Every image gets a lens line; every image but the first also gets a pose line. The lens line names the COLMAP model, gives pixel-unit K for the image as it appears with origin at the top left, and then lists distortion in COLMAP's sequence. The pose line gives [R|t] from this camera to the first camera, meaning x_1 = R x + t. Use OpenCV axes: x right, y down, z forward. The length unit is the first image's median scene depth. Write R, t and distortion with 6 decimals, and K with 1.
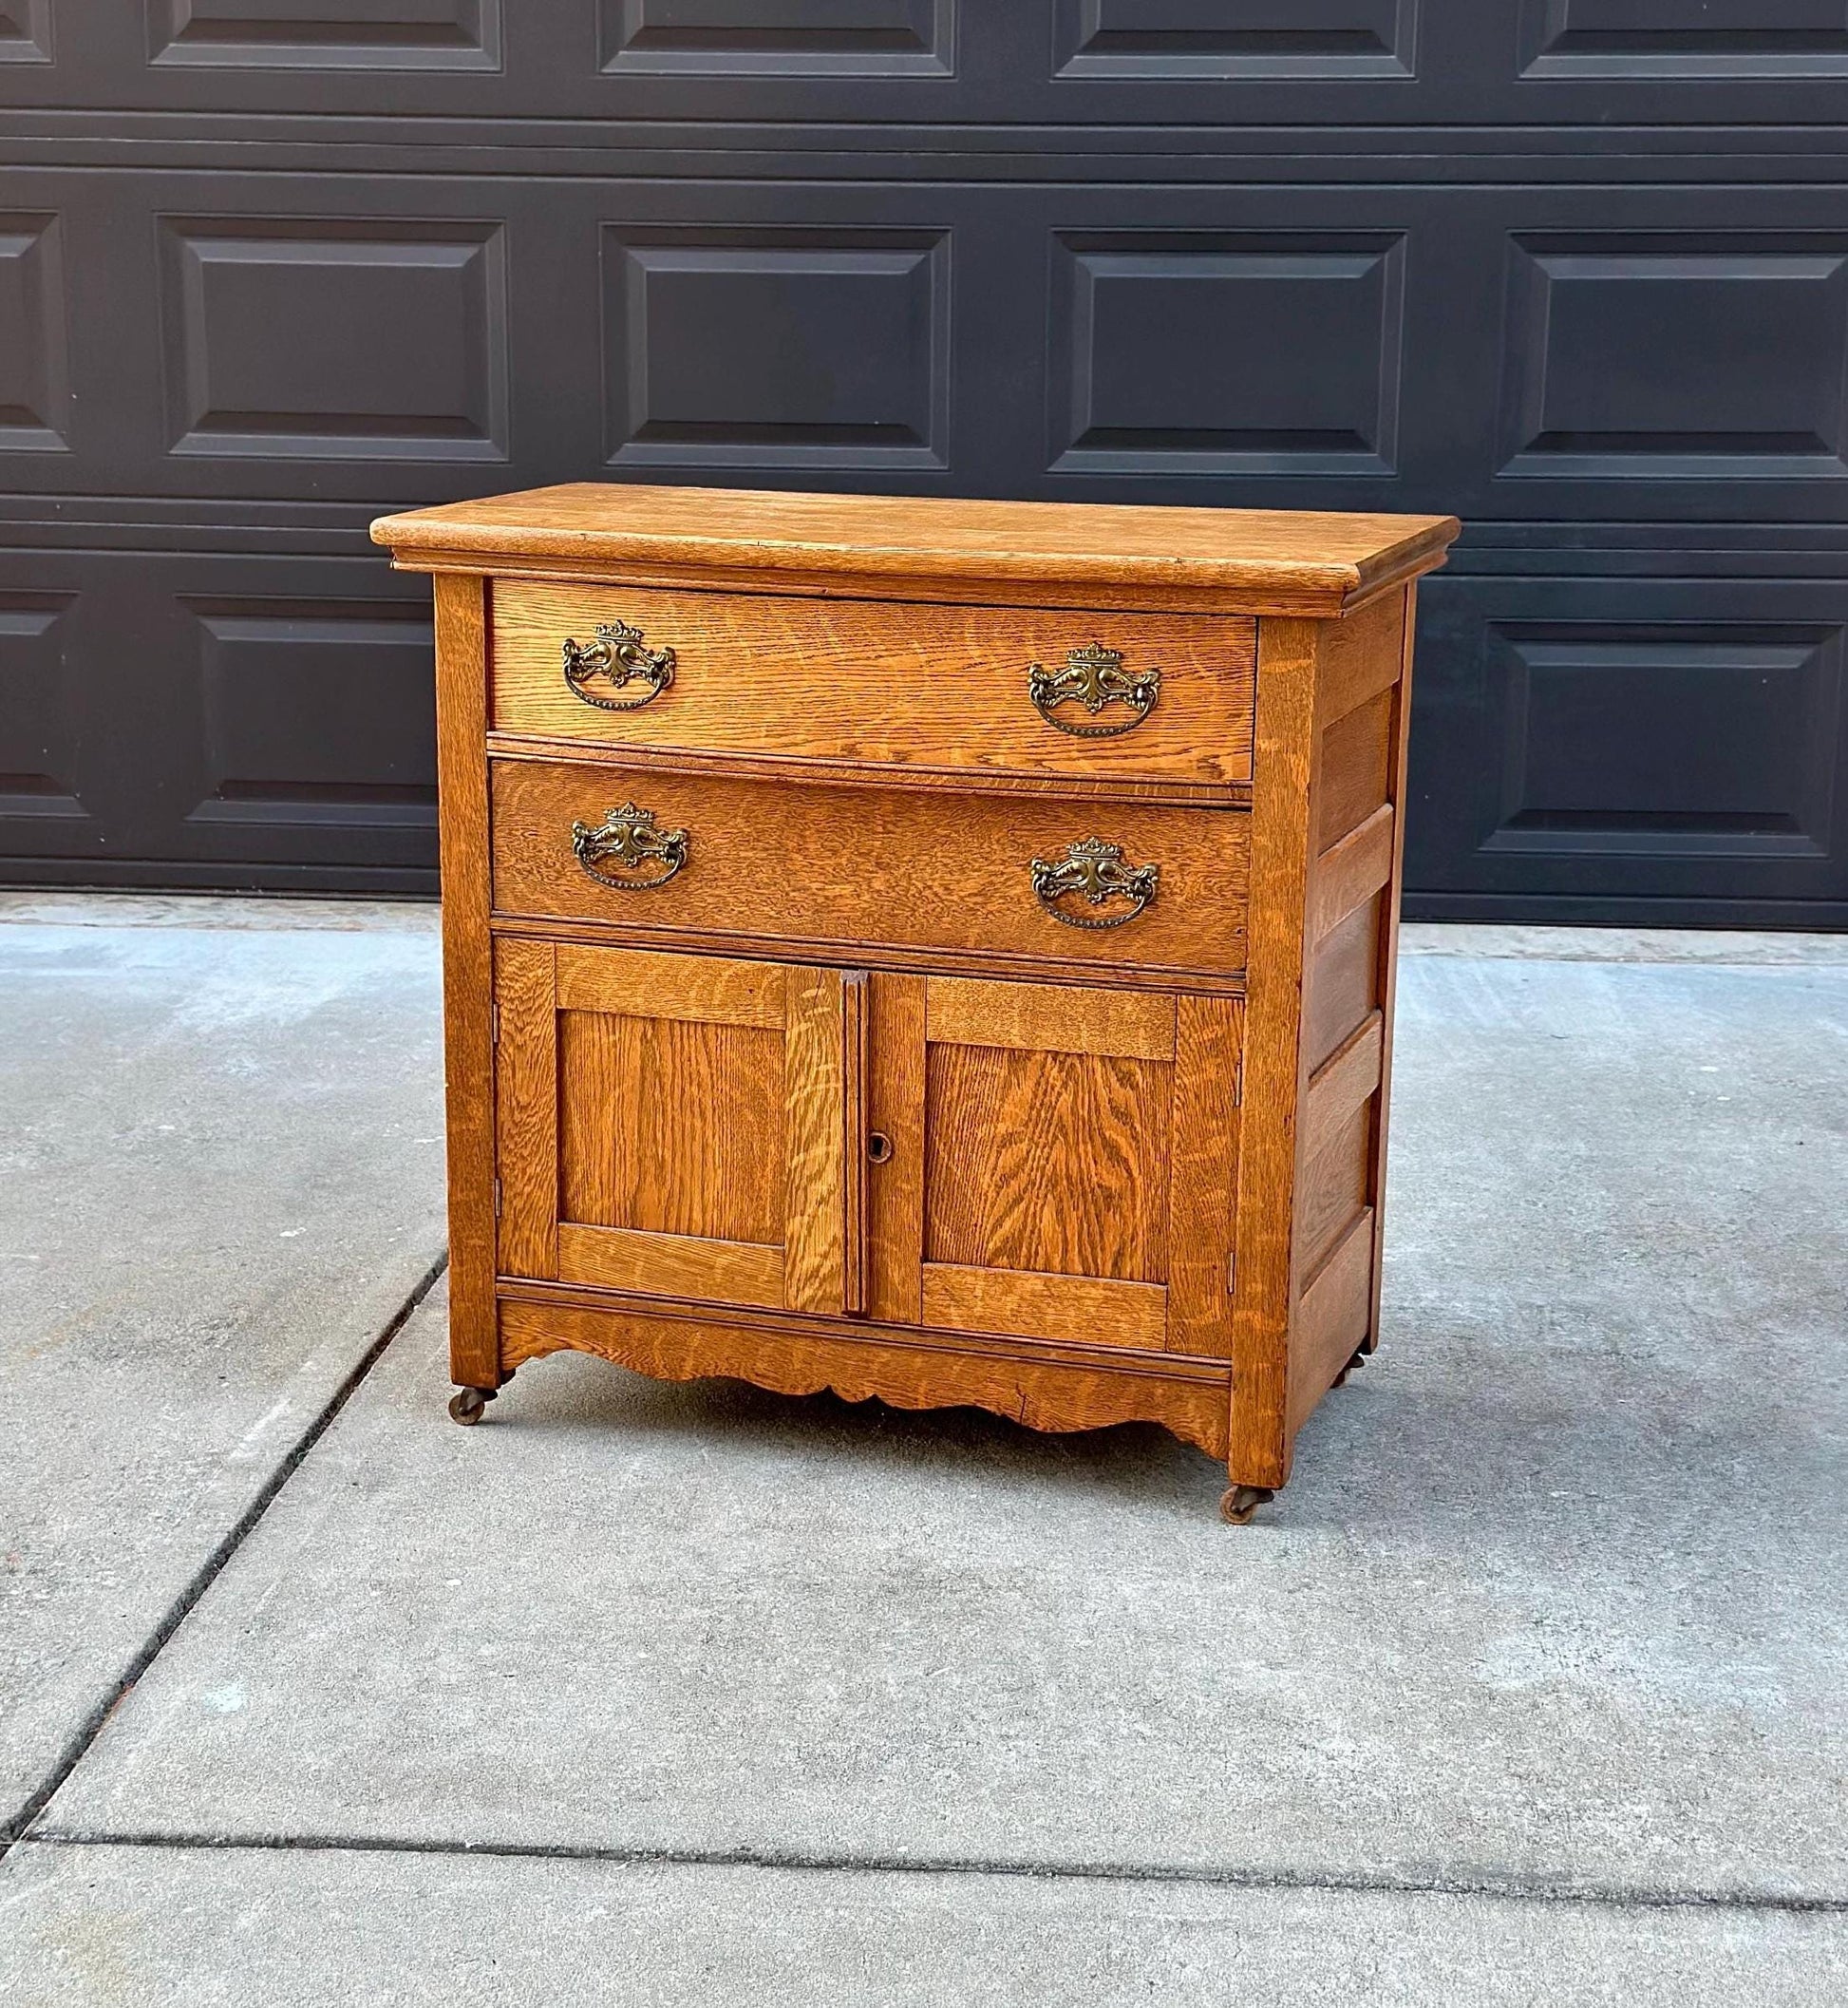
lens RADIAL K [[3473.3, 0, 919.9], [0, 3473.3, 1043.1], [0, 0, 1]] dist [0.180989, 0.010925]
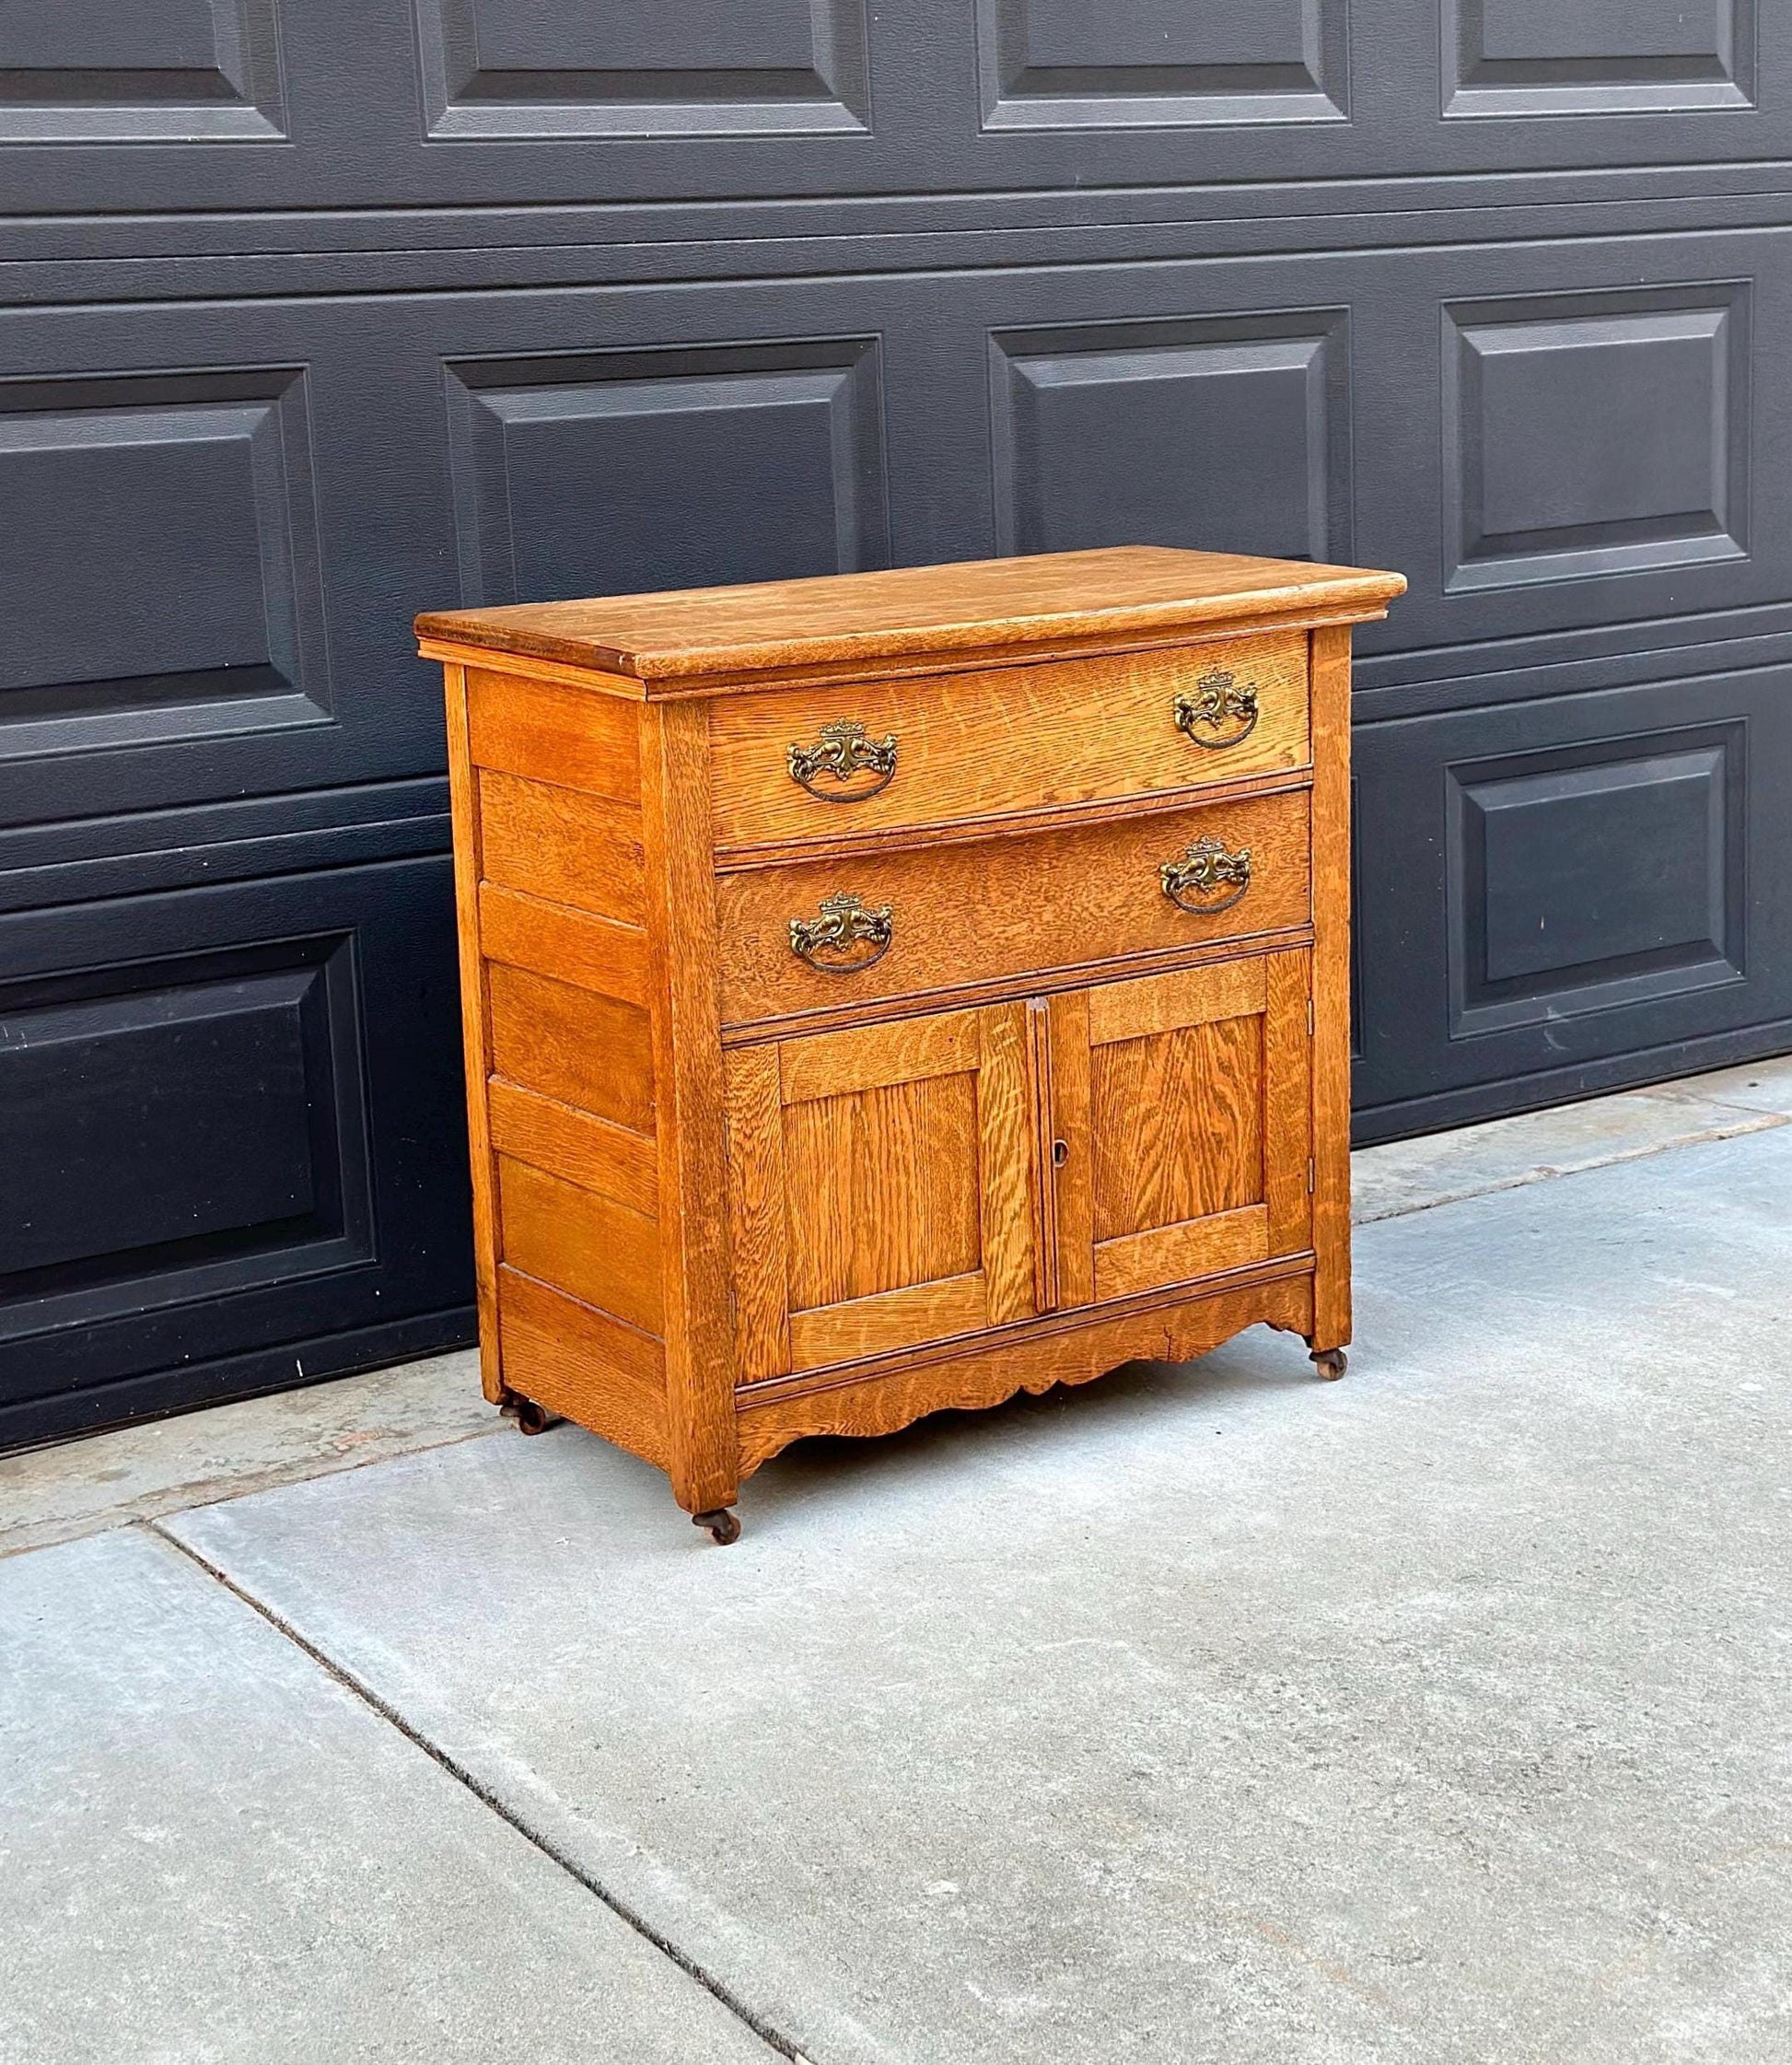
lens RADIAL K [[3475.5, 0, 893.5], [0, 3475.5, 957.7], [0, 0, 1]] dist [0.142100, 0.019490]
pose [[0.608912, -0.194074, 0.769130, -0.884134], [0.219774, 0.972927, 0.071505, -0.121172], [-0.762185, 0.125495, 0.635079, 0.334250]]
